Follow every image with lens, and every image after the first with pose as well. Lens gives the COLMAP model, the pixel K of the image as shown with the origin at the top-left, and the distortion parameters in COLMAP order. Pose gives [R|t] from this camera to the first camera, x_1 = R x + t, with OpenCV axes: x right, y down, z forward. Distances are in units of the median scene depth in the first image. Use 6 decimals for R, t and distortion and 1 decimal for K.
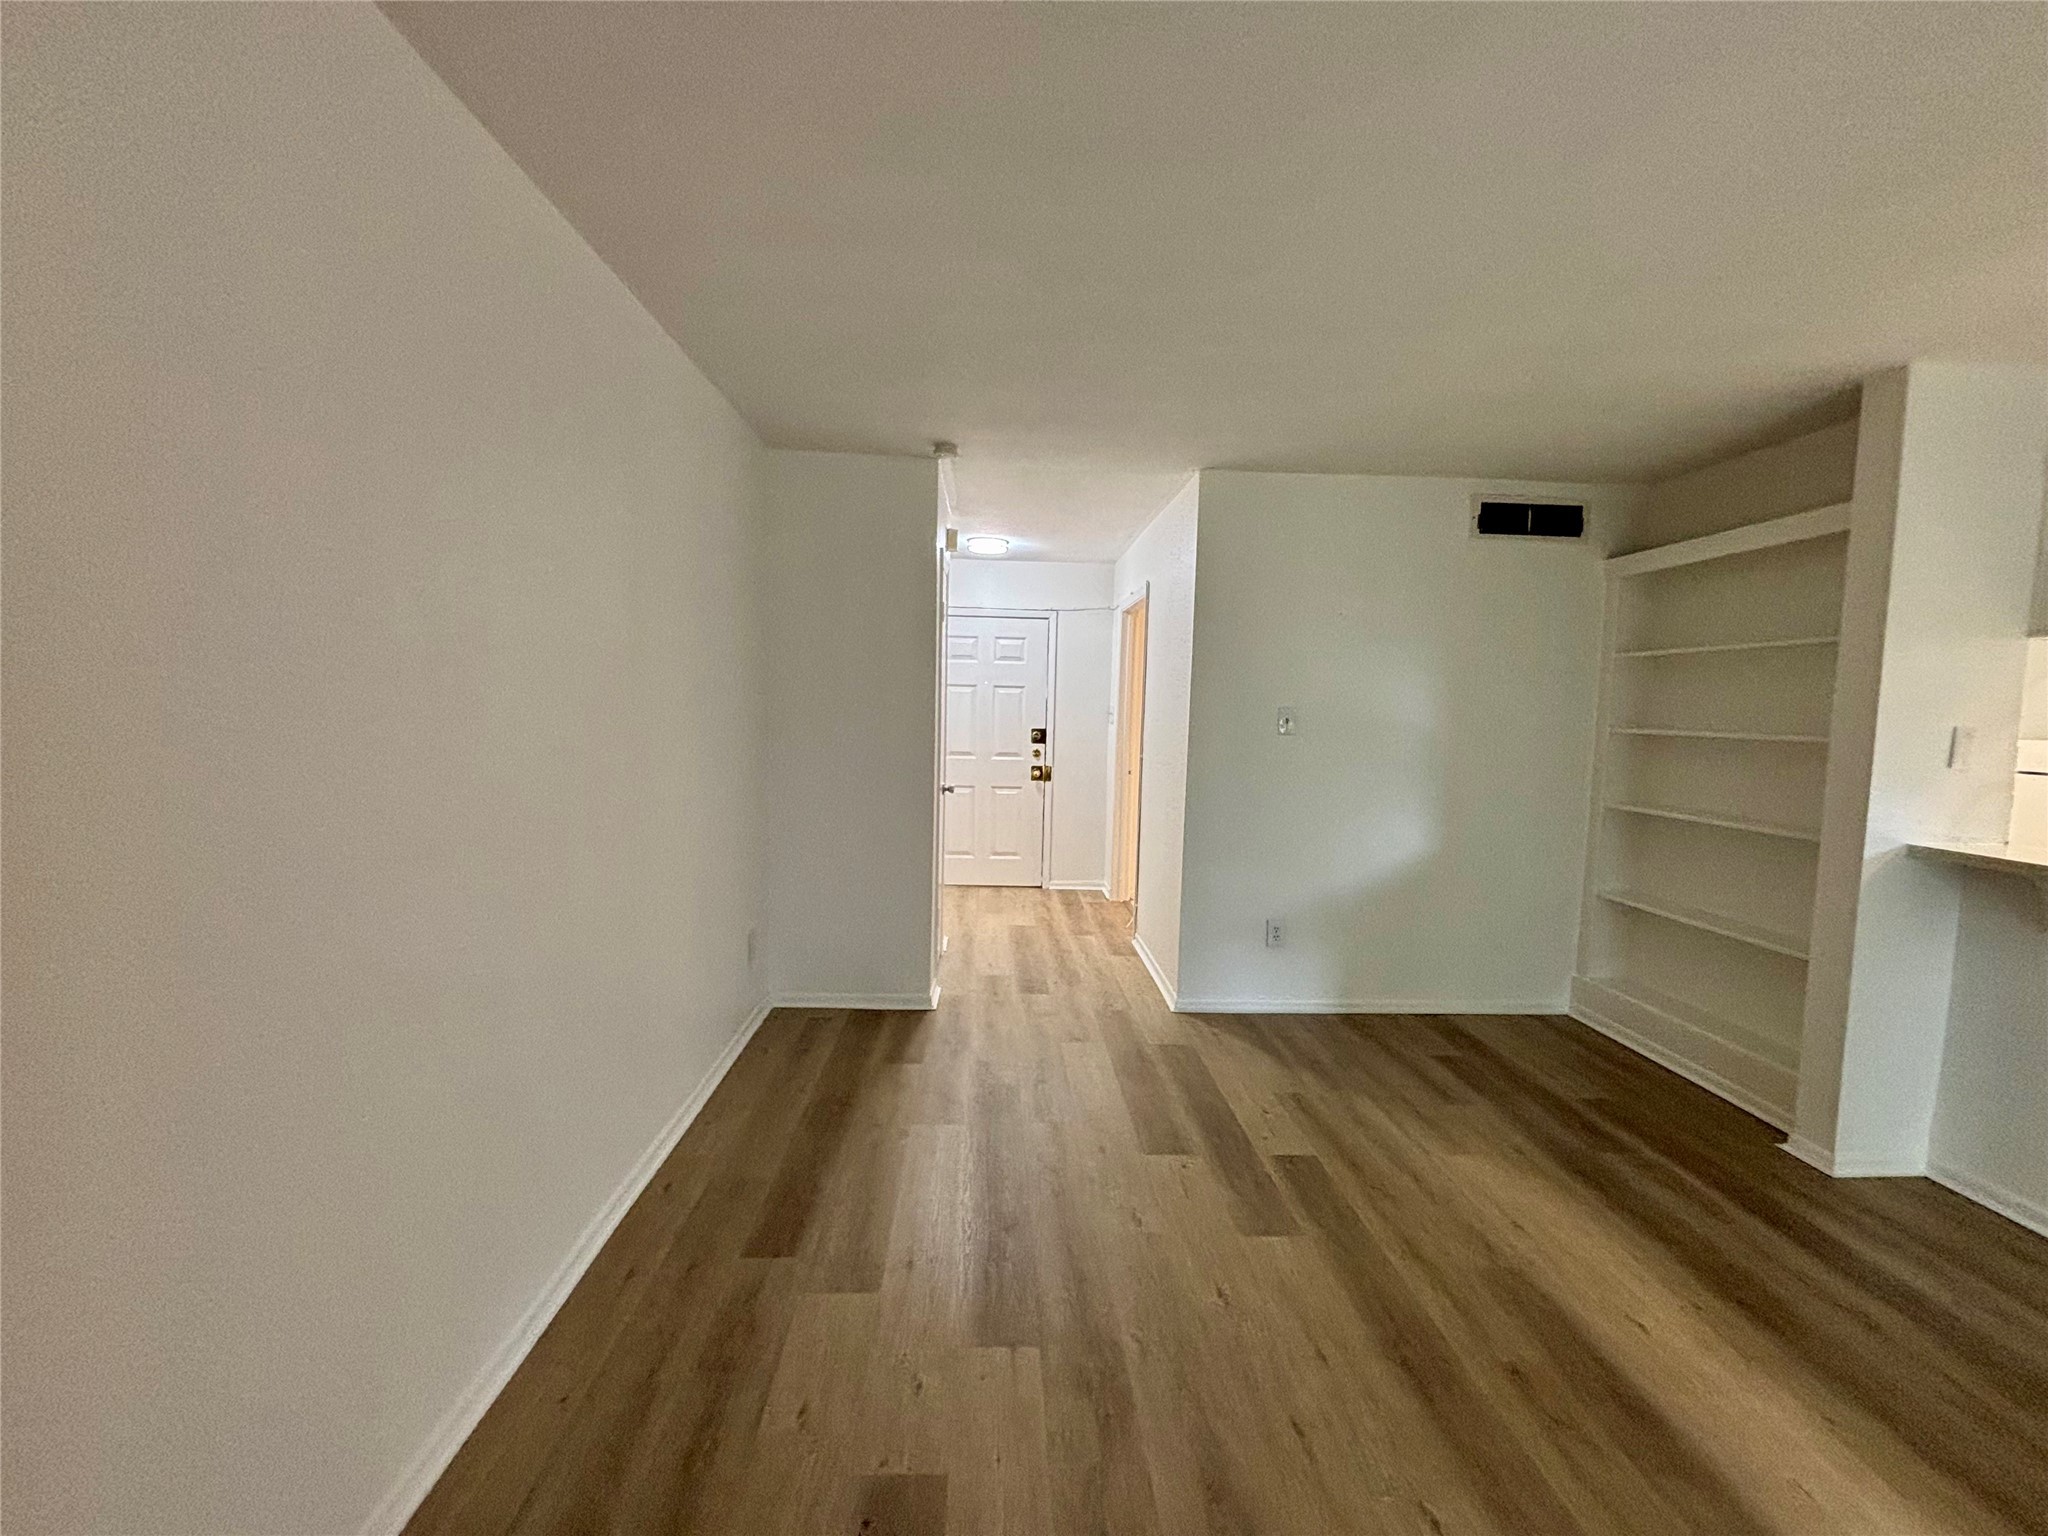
lens RADIAL K [[801.2, 0, 1024.0], [0, 801.2, 768.0], [0, 0, 1]] dist [0.001864, 0.000219]
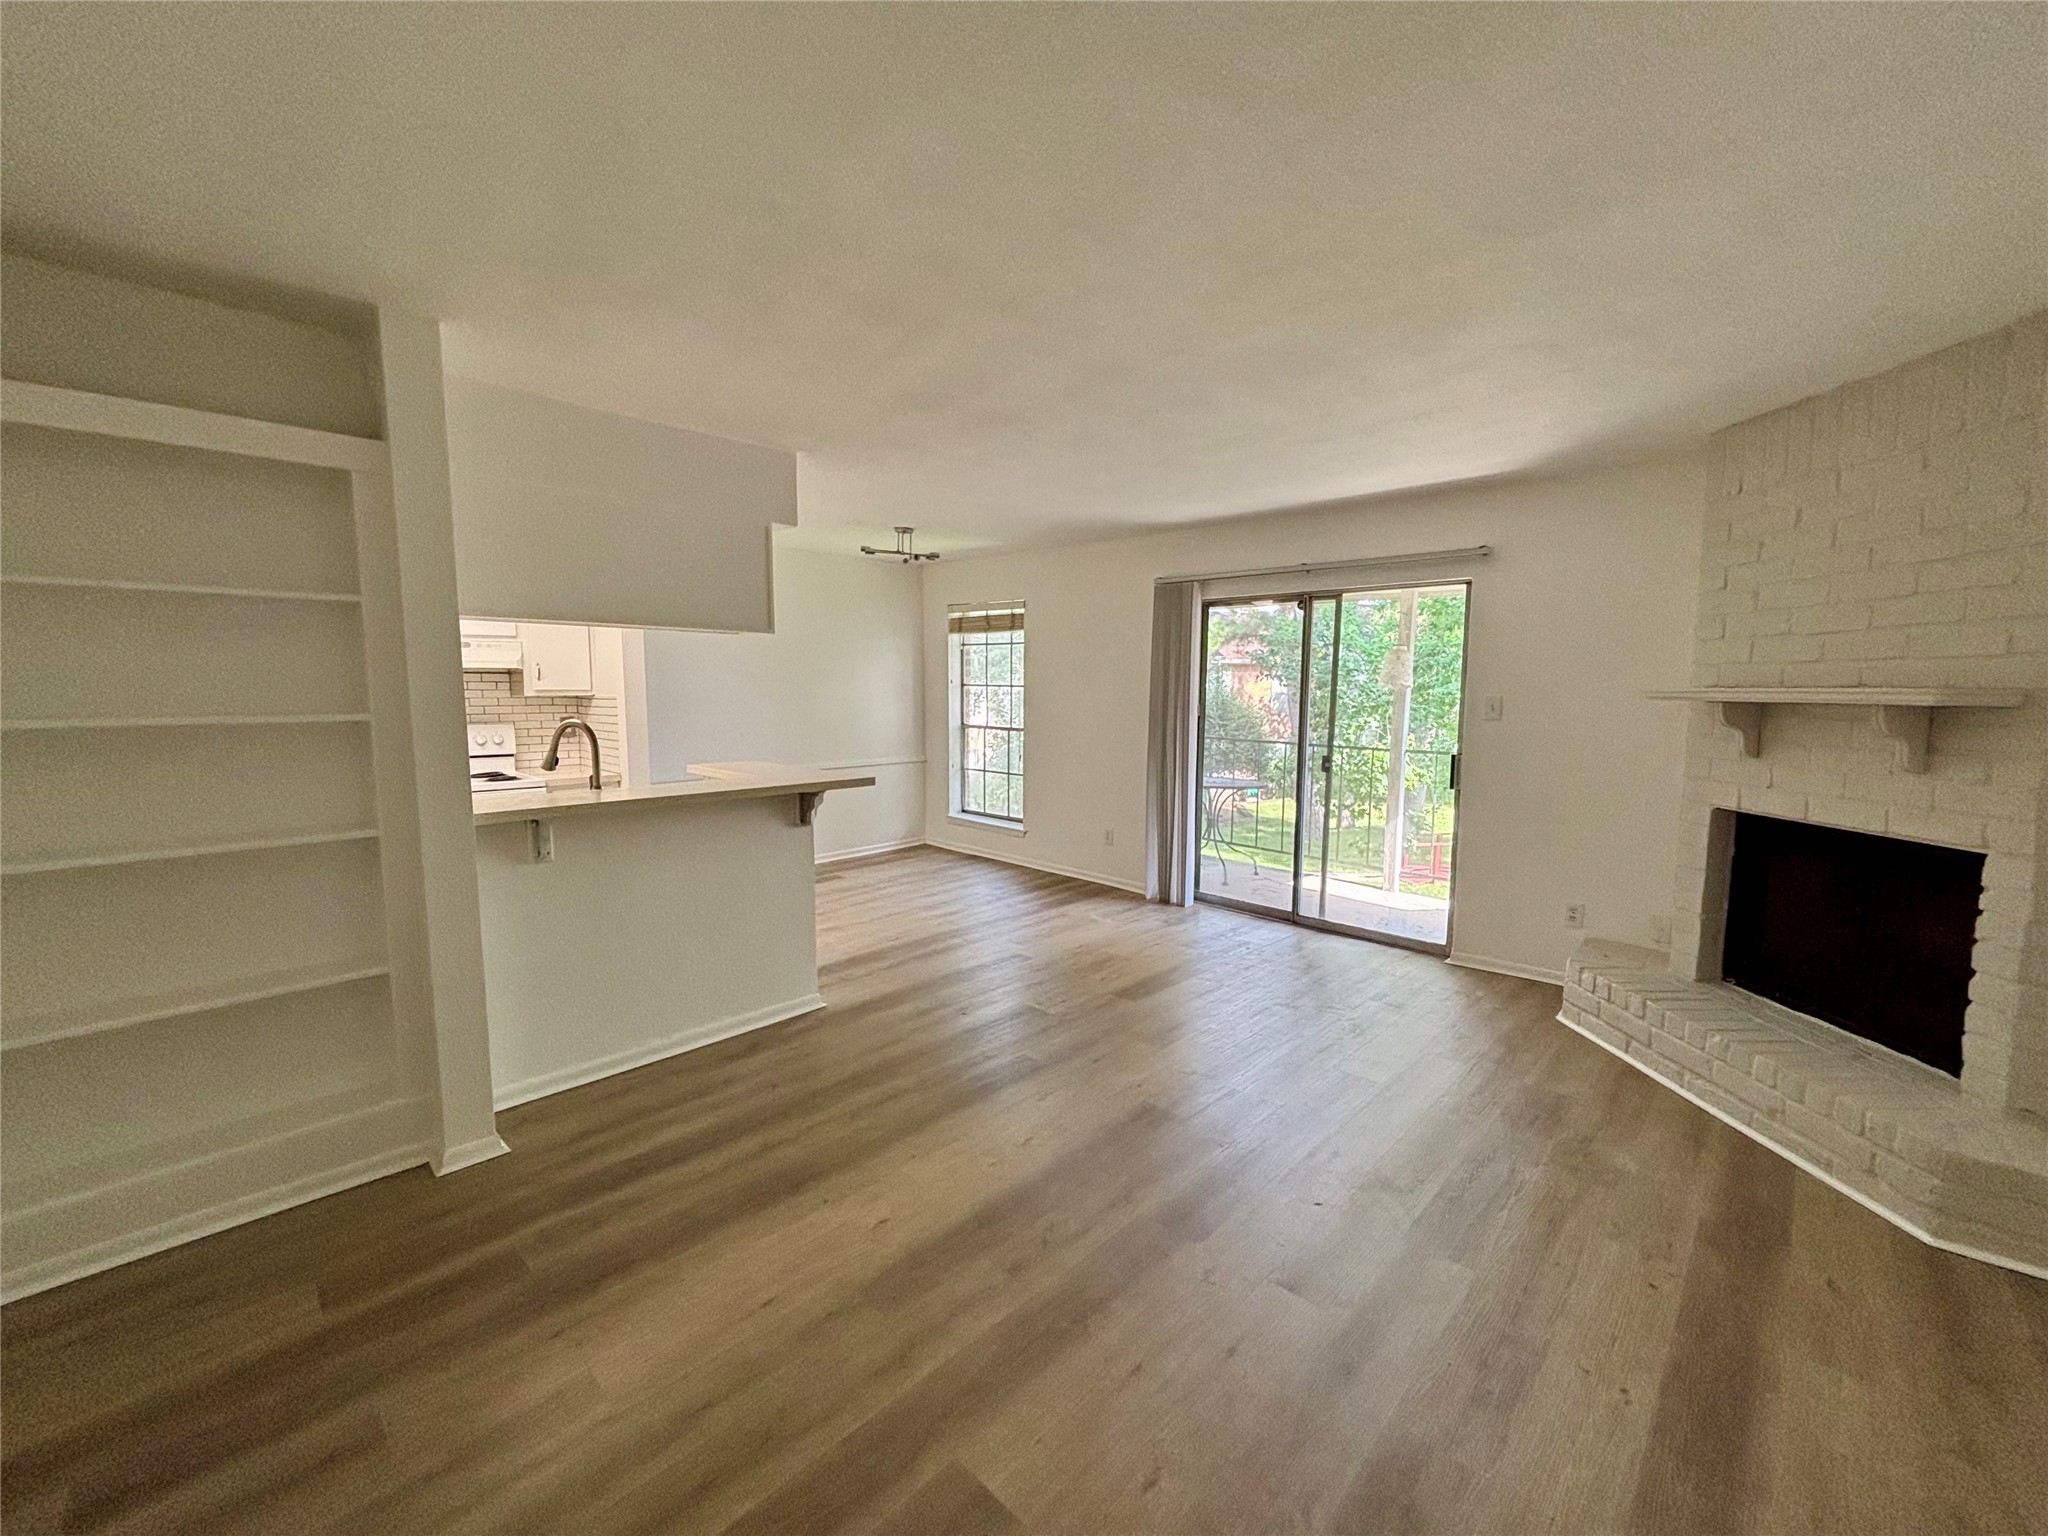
lens RADIAL K [[827.8, 0, 1021.5], [0, 827.8, 765.7], [0, 0, 1]] dist [-0.002875, 0.003152]
pose [[-0.684738, -0.097065, 0.722296, -0.126152], [0.036488, 0.985282, 0.166996, -0.110282], [-0.727875, 0.140704, -0.671118, 1.124613]]
